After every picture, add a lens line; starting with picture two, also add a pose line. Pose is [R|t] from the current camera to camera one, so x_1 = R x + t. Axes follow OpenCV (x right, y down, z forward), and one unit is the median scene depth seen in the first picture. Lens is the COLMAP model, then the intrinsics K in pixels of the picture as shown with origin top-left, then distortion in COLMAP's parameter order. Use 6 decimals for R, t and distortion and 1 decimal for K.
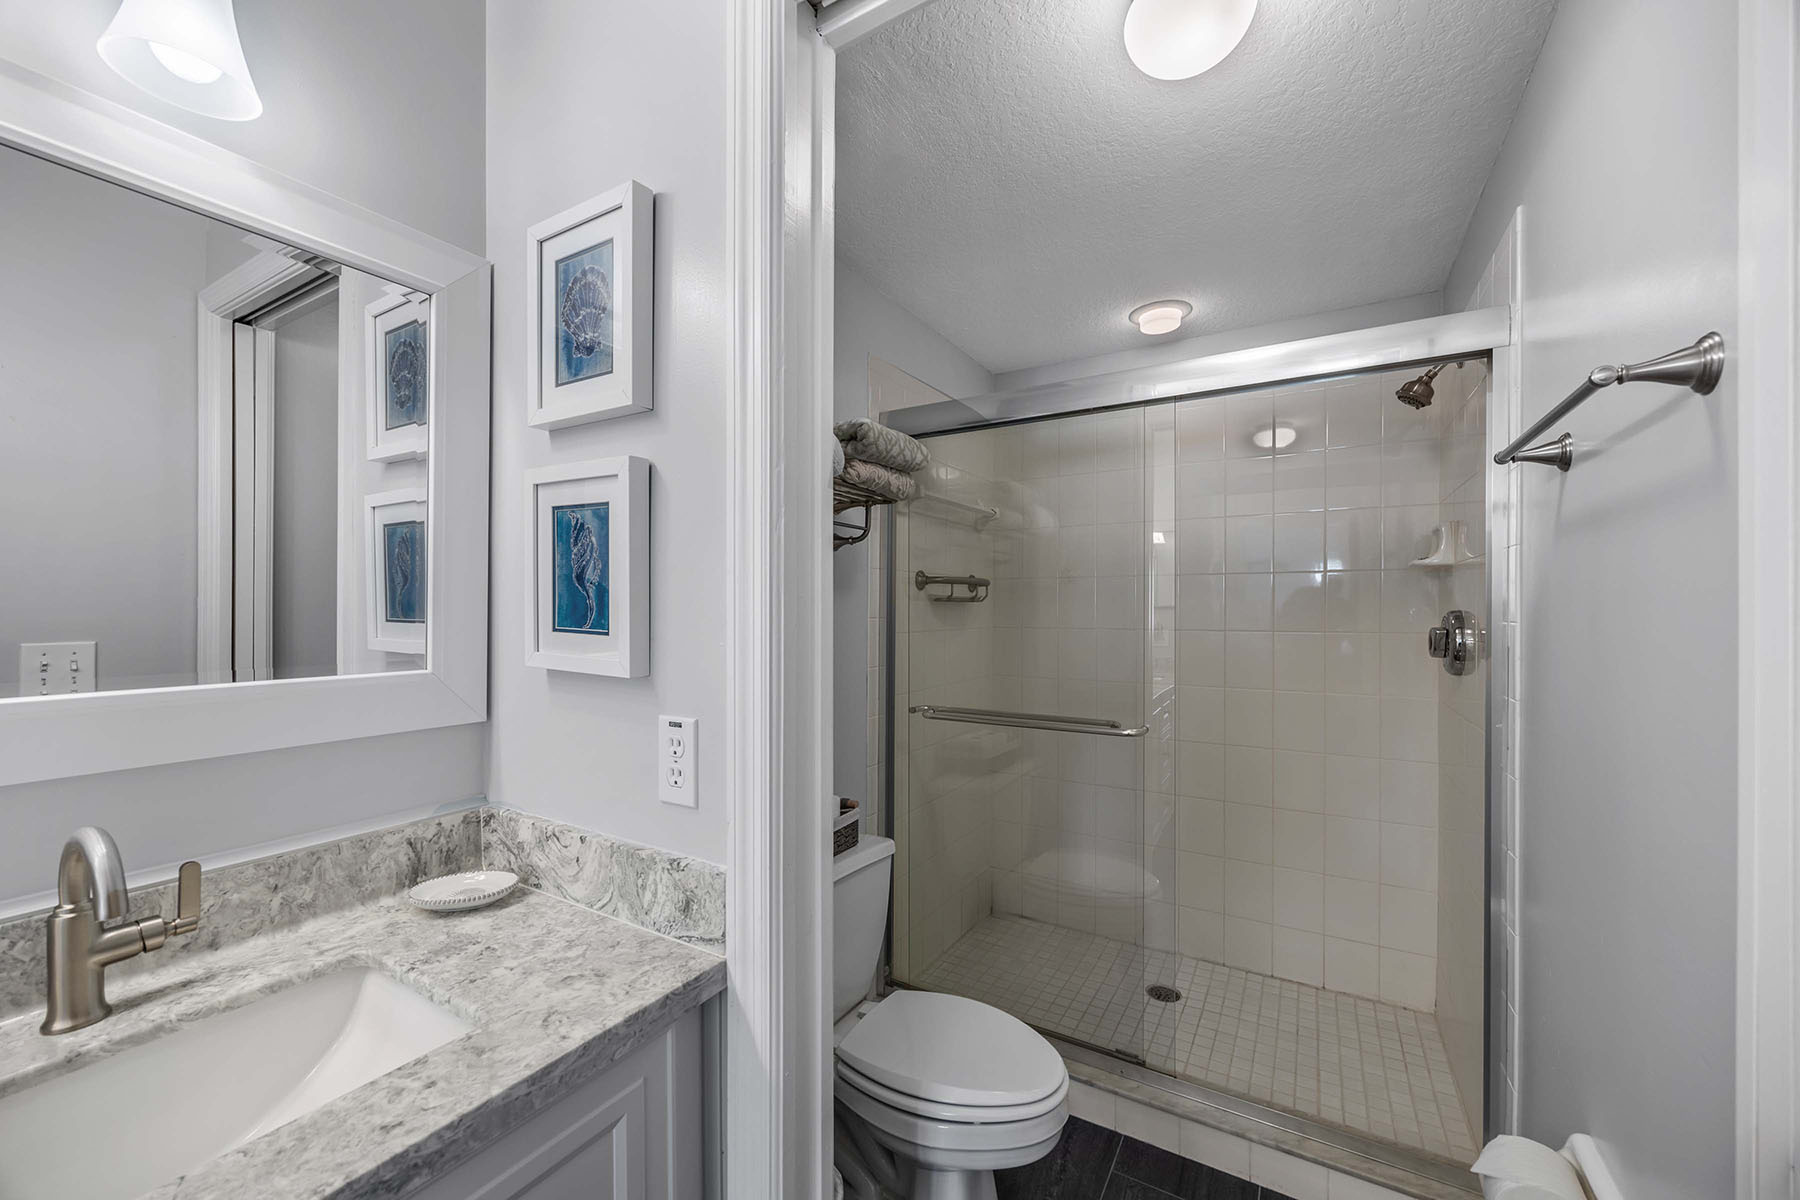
lens RADIAL K [[700.5, 0, 891.7], [0, 700.5, 606.3], [0, 0, 1]] dist [0.016250, 0.000026]
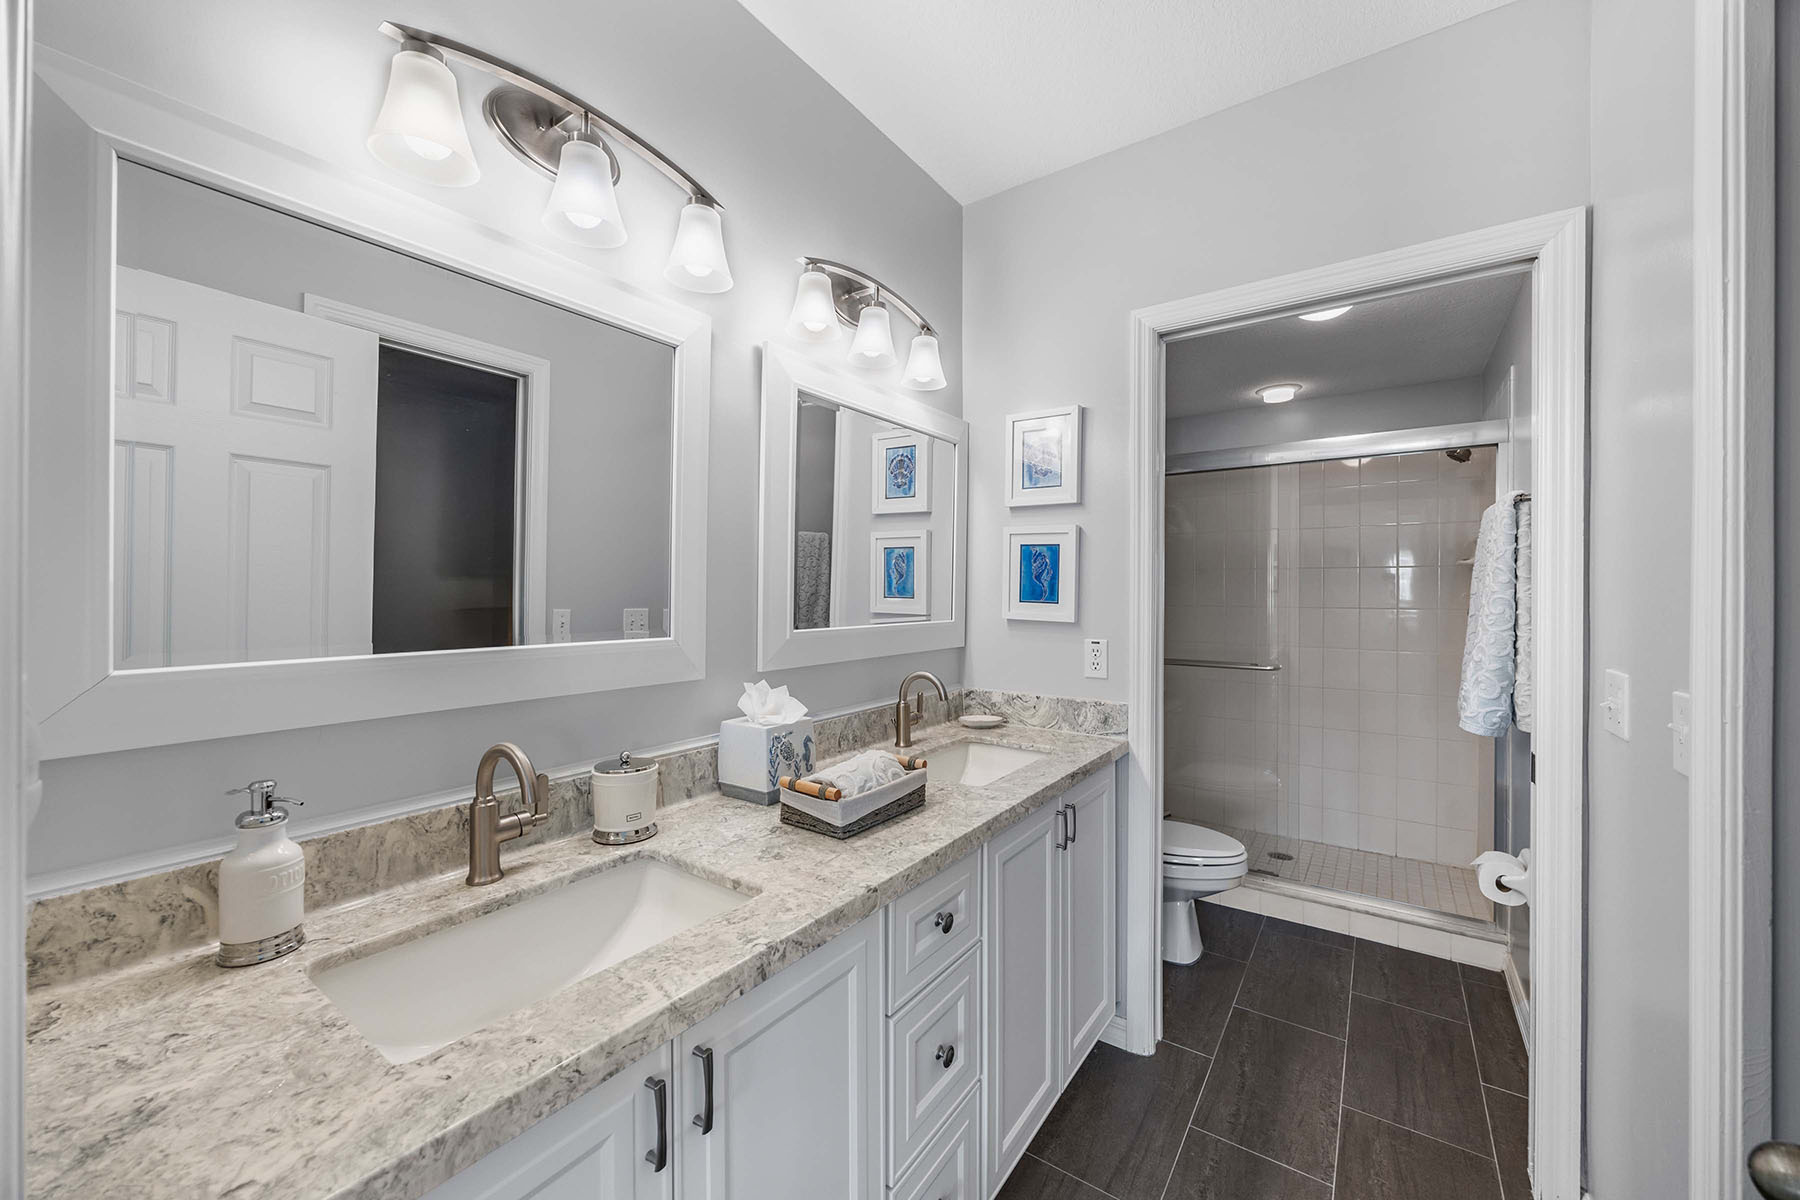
lens RADIAL K [[700.5, 0, 909.3], [0, 700.5, 590.2], [0, 0, 1]] dist [0.016250, 0.000026]
pose [[0.998498, 0.003222, -0.054689, -0.686959], [-0.003307, 0.999993, -0.001463, 0.002871], [0.054684, 0.001642, 0.998502, -1.136172]]
